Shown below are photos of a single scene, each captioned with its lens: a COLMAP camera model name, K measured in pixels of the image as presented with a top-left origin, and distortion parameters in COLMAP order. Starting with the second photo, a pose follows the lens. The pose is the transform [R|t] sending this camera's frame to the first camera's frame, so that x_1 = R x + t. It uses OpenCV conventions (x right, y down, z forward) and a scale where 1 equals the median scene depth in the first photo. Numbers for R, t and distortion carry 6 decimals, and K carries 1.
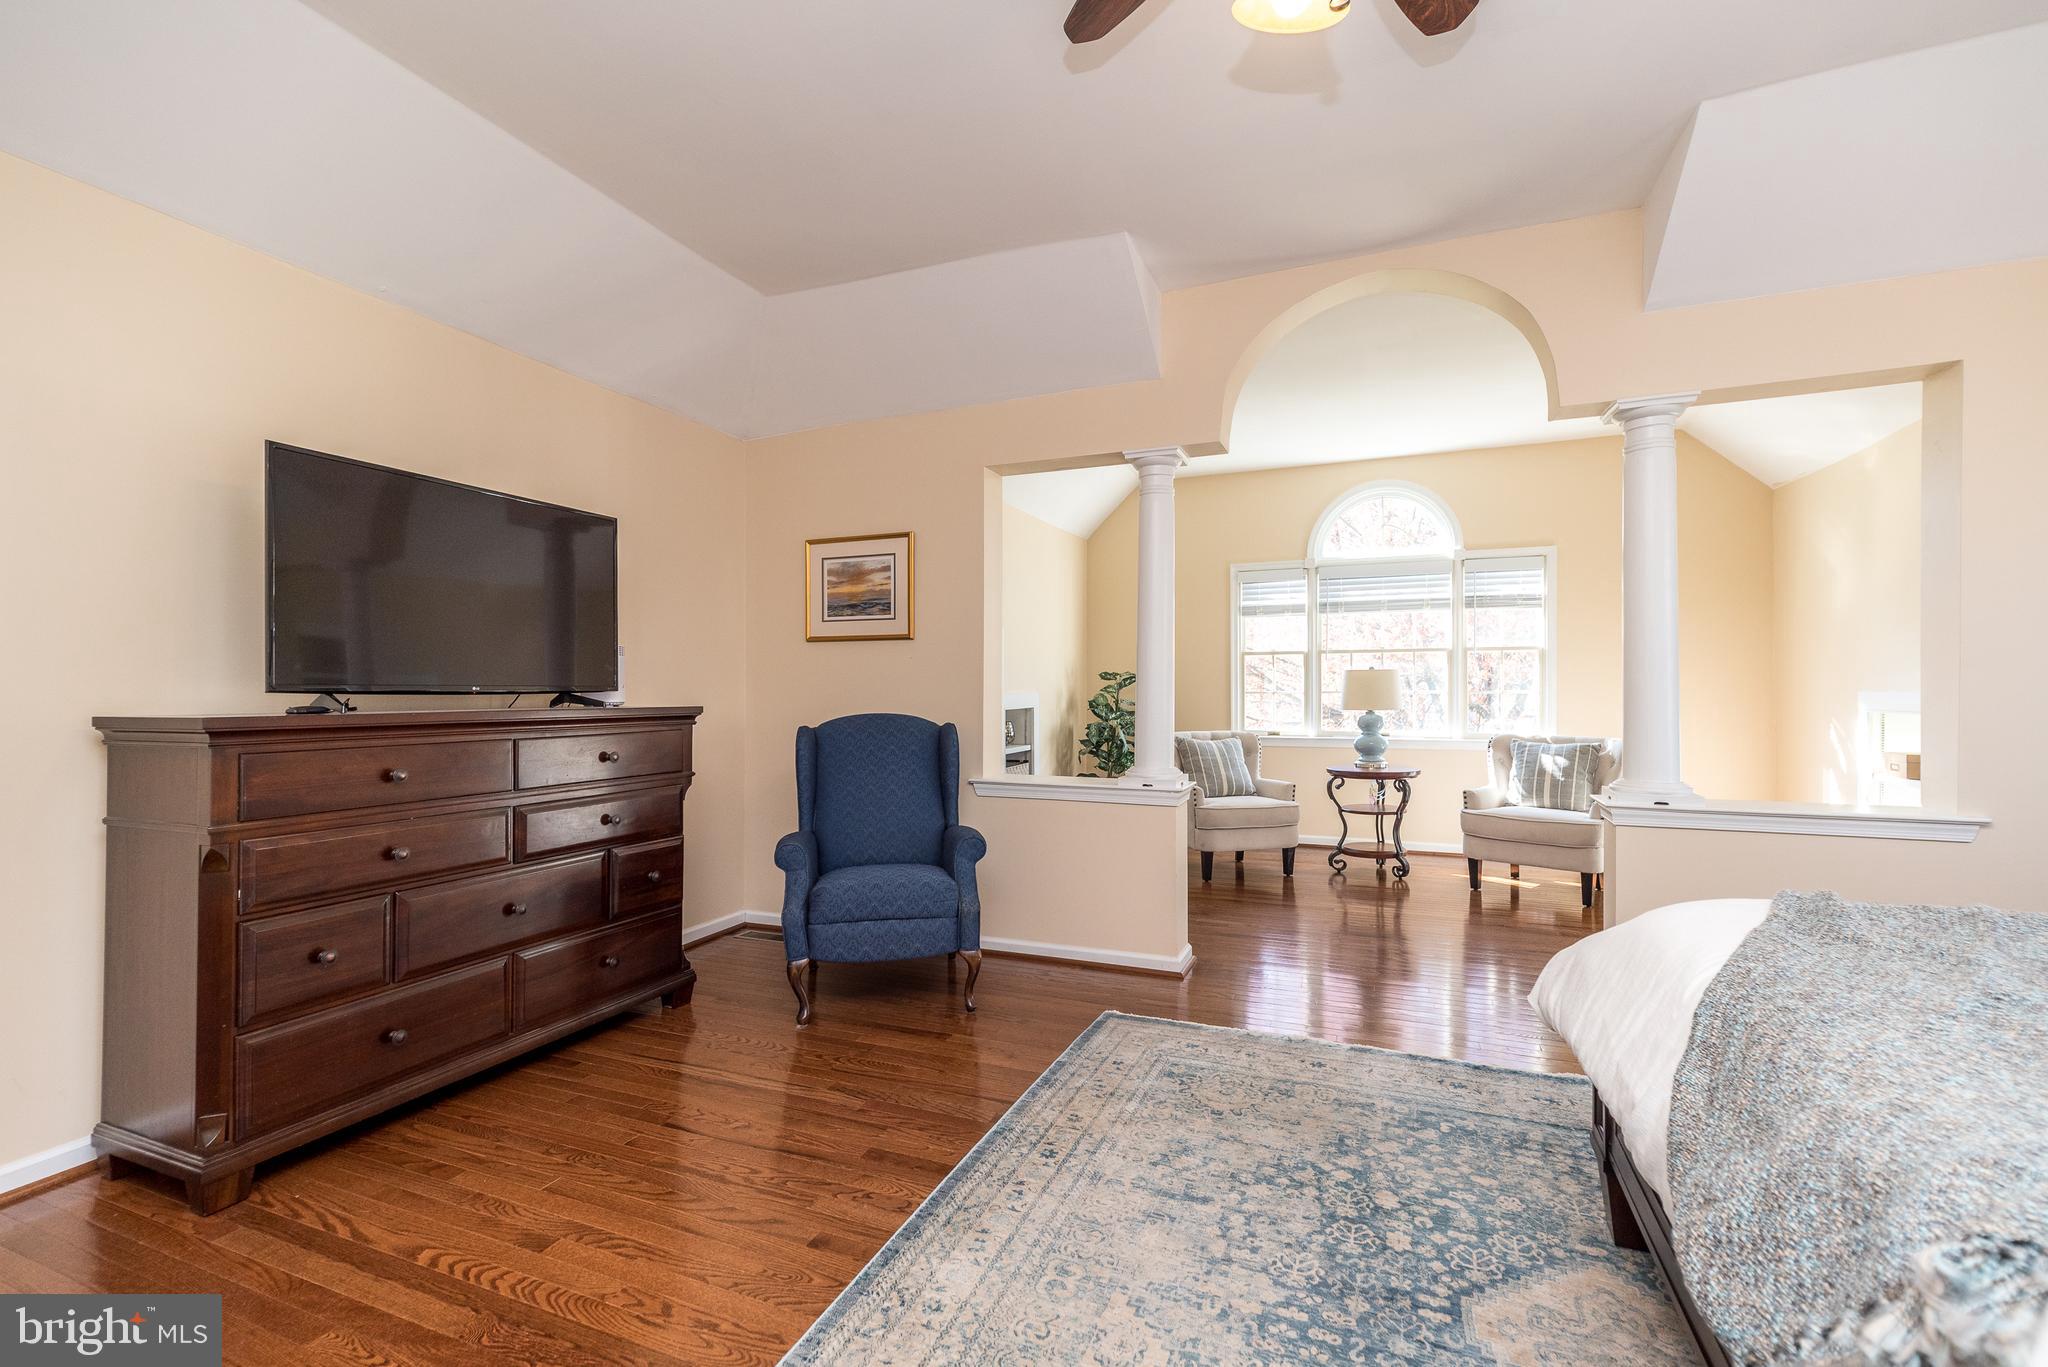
lens RADIAL K [[890.8, 0, 1018.5], [0, 890.8, 693.1], [0, 0, 1]] dist [0.018233, -0.000717]
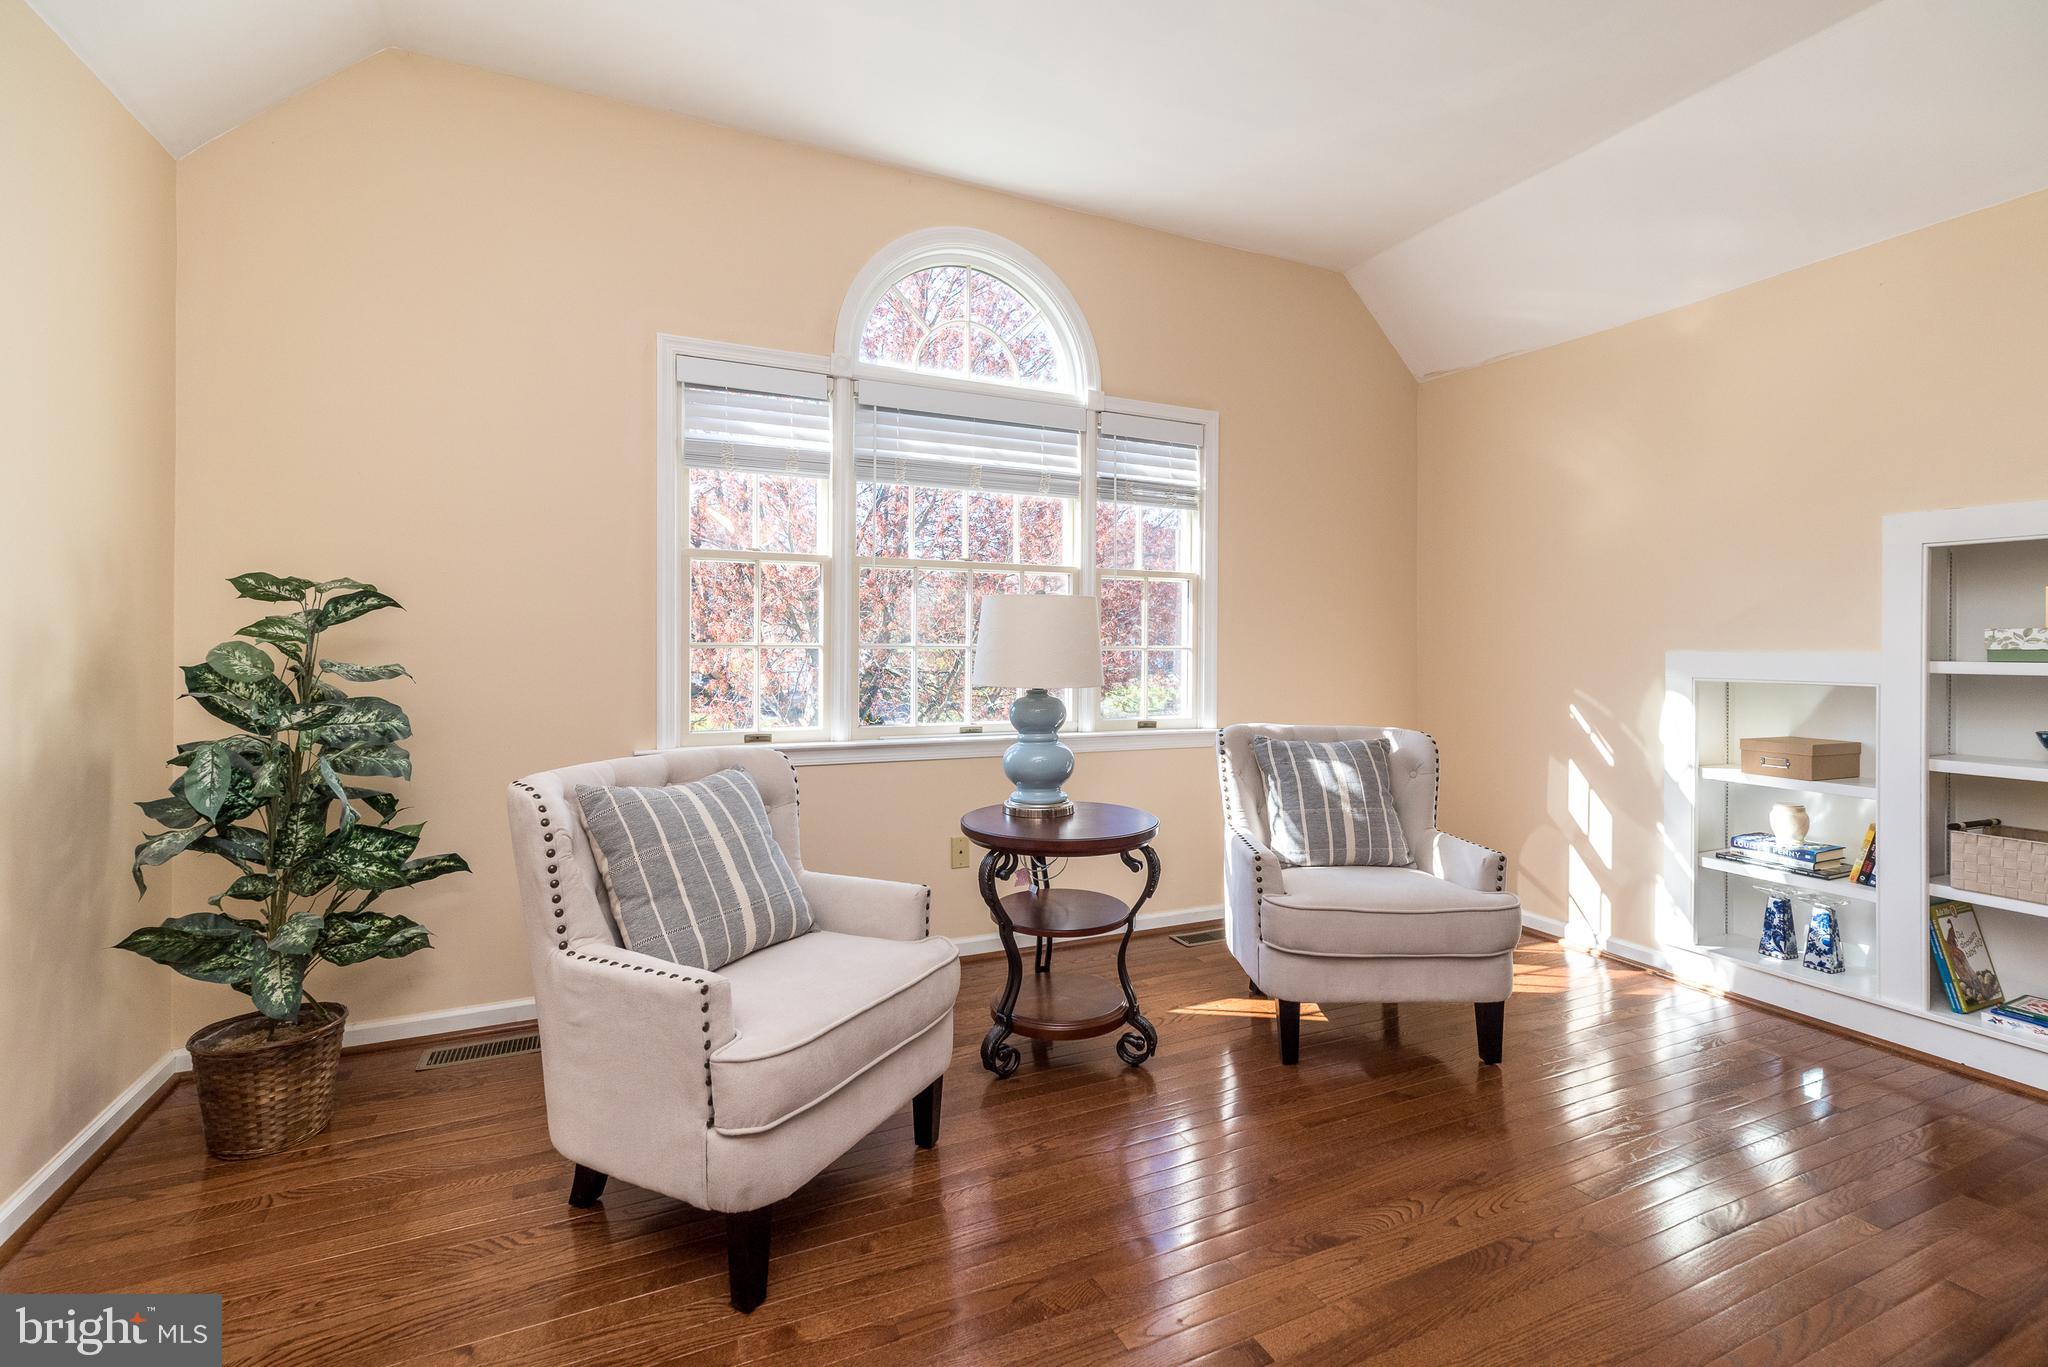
lens RADIAL K [[890.8, 0, 1008.3], [0, 890.8, 664.9], [0, 0, 1]] dist [0.018233, -0.000717]
pose [[0.686522, -0.005306, 0.727090, 0.049343], [-0.009134, 0.999832, 0.015921, 0.000598], [-0.727052, -0.017571, 0.686358, 0.605086]]
